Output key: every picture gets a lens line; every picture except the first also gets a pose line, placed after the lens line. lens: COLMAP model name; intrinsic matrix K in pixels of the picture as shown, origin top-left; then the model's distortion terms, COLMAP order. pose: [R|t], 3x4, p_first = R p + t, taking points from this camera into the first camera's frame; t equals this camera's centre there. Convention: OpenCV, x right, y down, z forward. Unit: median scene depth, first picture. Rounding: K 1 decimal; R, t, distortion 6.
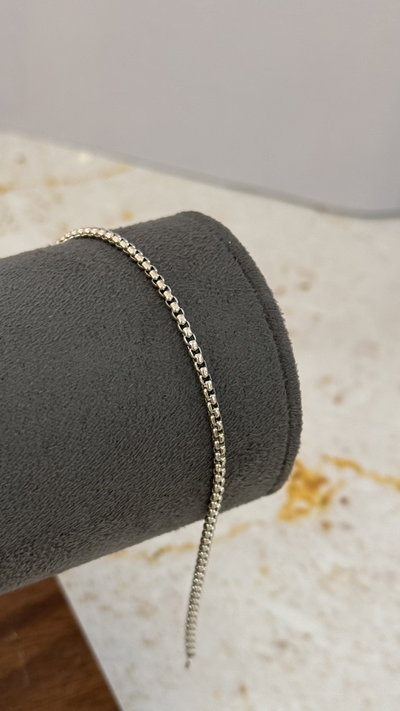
lens RADIAL K [[1283.4, 0, 202.3], [0, 1283.4, 357.0], [0, 0, 1]] dist [0.126973, 0.000000]
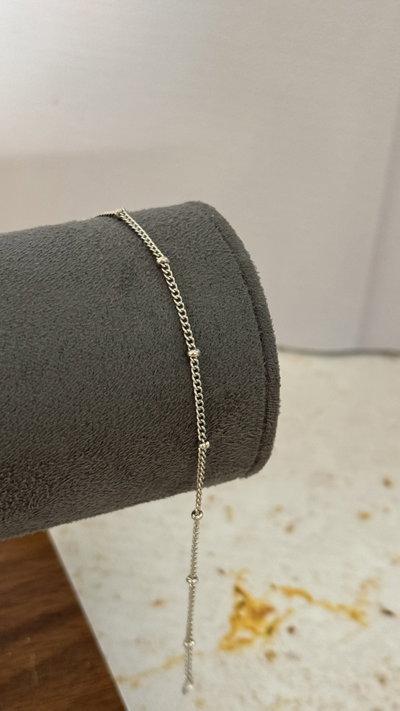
lens RADIAL K [[1283.4, 0, 202.8], [0, 1283.4, 353.7], [0, 0, 1]] dist [0.126973, 0.000000]
pose [[0.994153, -0.013128, -0.107176, 0.131491], [-0.008775, 0.979476, -0.201372, 0.250127], [0.107620, 0.201135, 0.973634, -0.031279]]
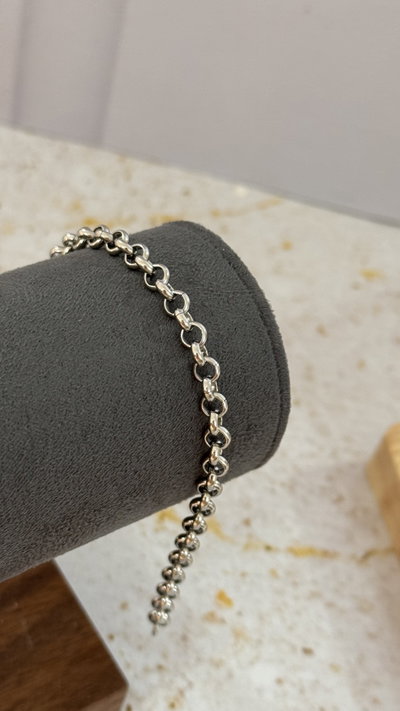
lens RADIAL K [[1283.4, 0, 195.7], [0, 1283.4, 355.4], [0, 0, 1]] dist [0.126973, 0.000000]
pose [[0.993401, -0.029513, 0.110829, -0.136565], [0.027373, 0.999409, 0.020786, -0.020384], [-0.111377, -0.017615, 0.993622, -0.135647]]
